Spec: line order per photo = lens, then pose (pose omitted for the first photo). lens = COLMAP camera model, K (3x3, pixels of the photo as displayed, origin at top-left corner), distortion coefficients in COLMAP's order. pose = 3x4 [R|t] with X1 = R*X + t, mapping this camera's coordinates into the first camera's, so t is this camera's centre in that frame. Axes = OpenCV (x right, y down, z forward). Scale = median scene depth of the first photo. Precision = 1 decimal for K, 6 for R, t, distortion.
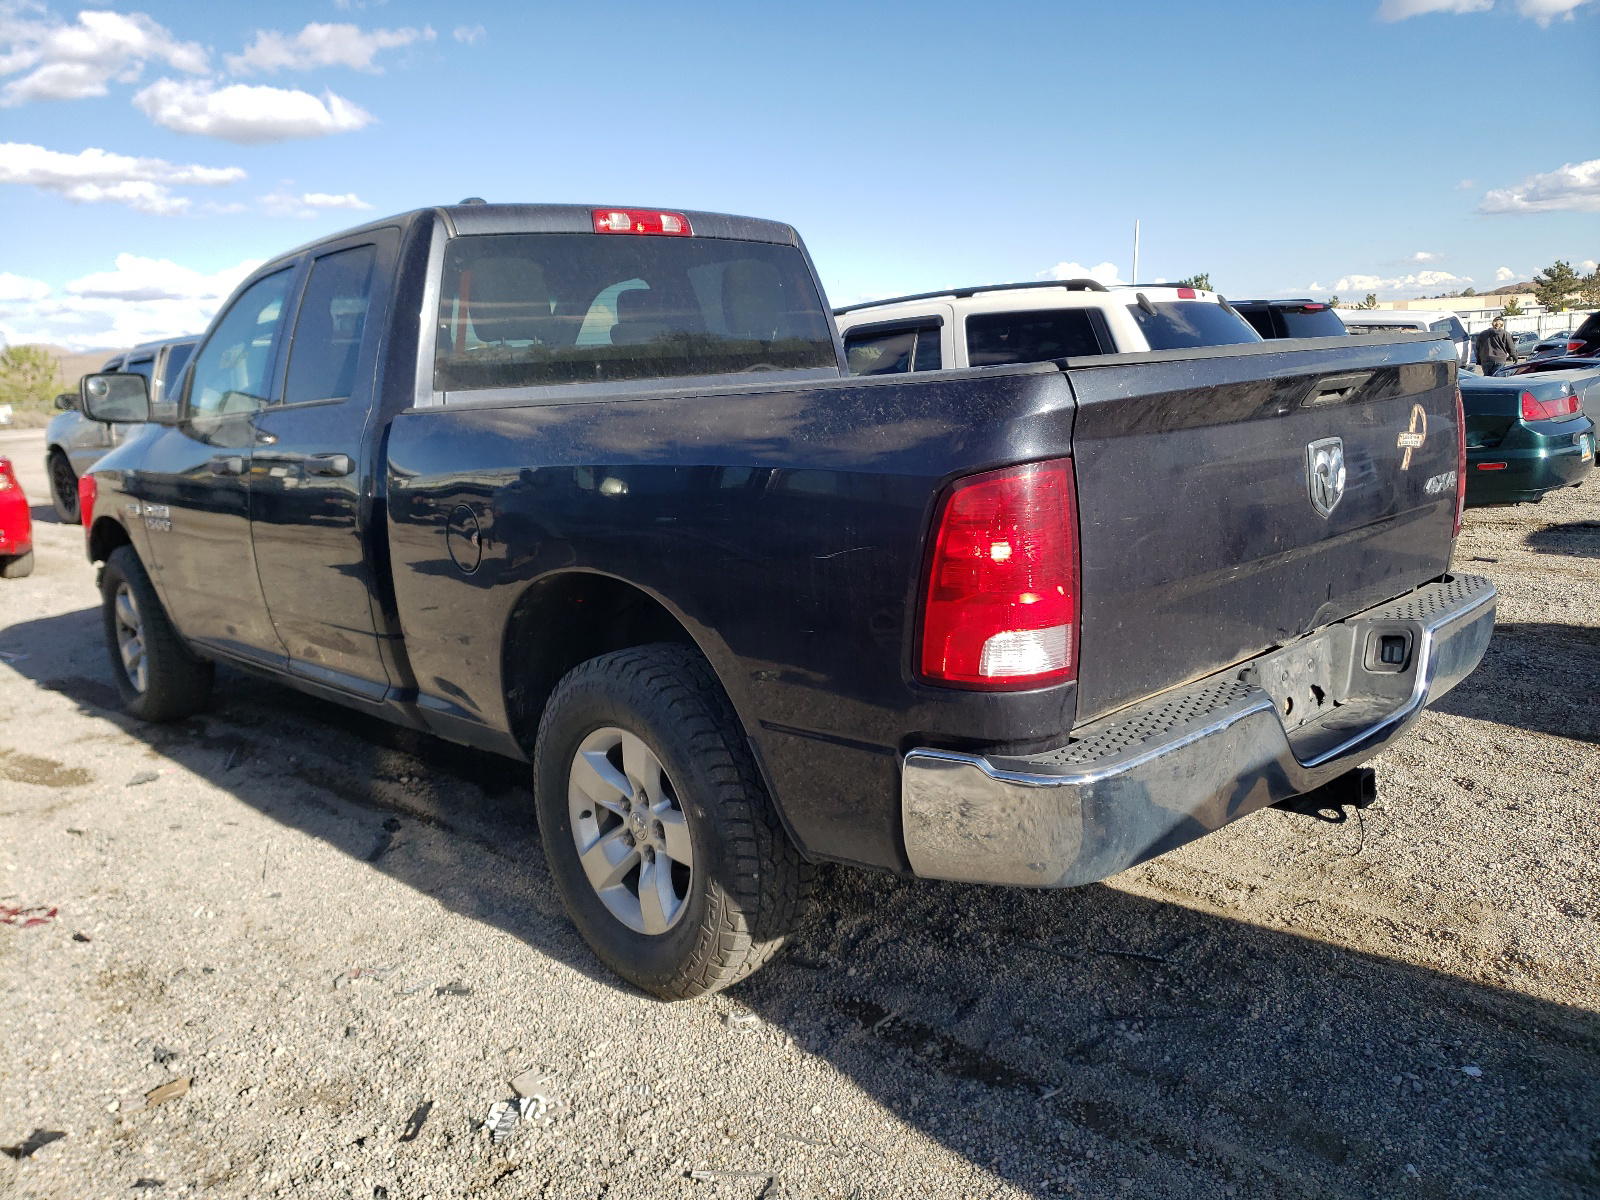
lens RADIAL K [[1224.9, 0, 797.4], [0, 1224.9, 599.3], [0, 0, 1]] dist [-0.063612, -0.000986]
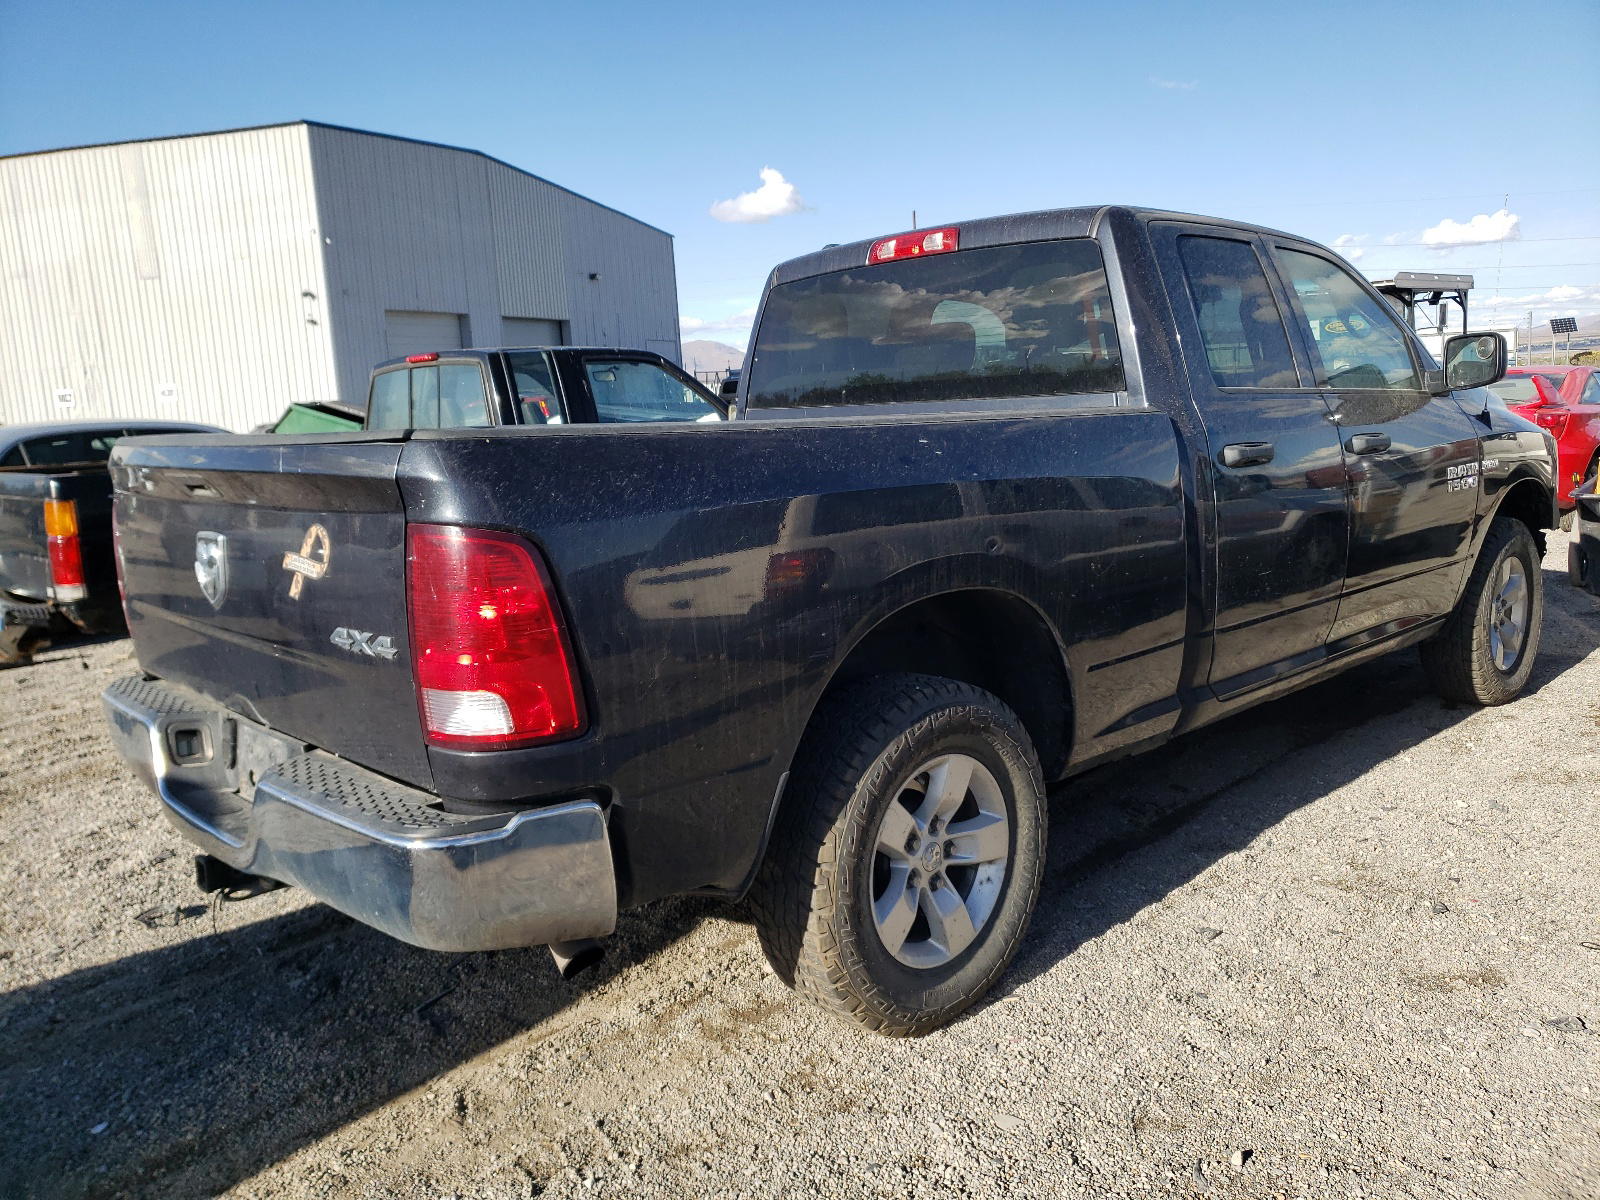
lens RADIAL K [[1224.9, 0, 797.9], [0, 1224.9, 601.8], [0, 0, 1]] dist [-0.063612, -0.000986]
pose [[0.027978, 0.214430, -0.976339, 1.084154], [-0.135233, 0.968554, 0.208844, -0.266534], [0.990419, 0.126191, 0.056096, 1.061861]]
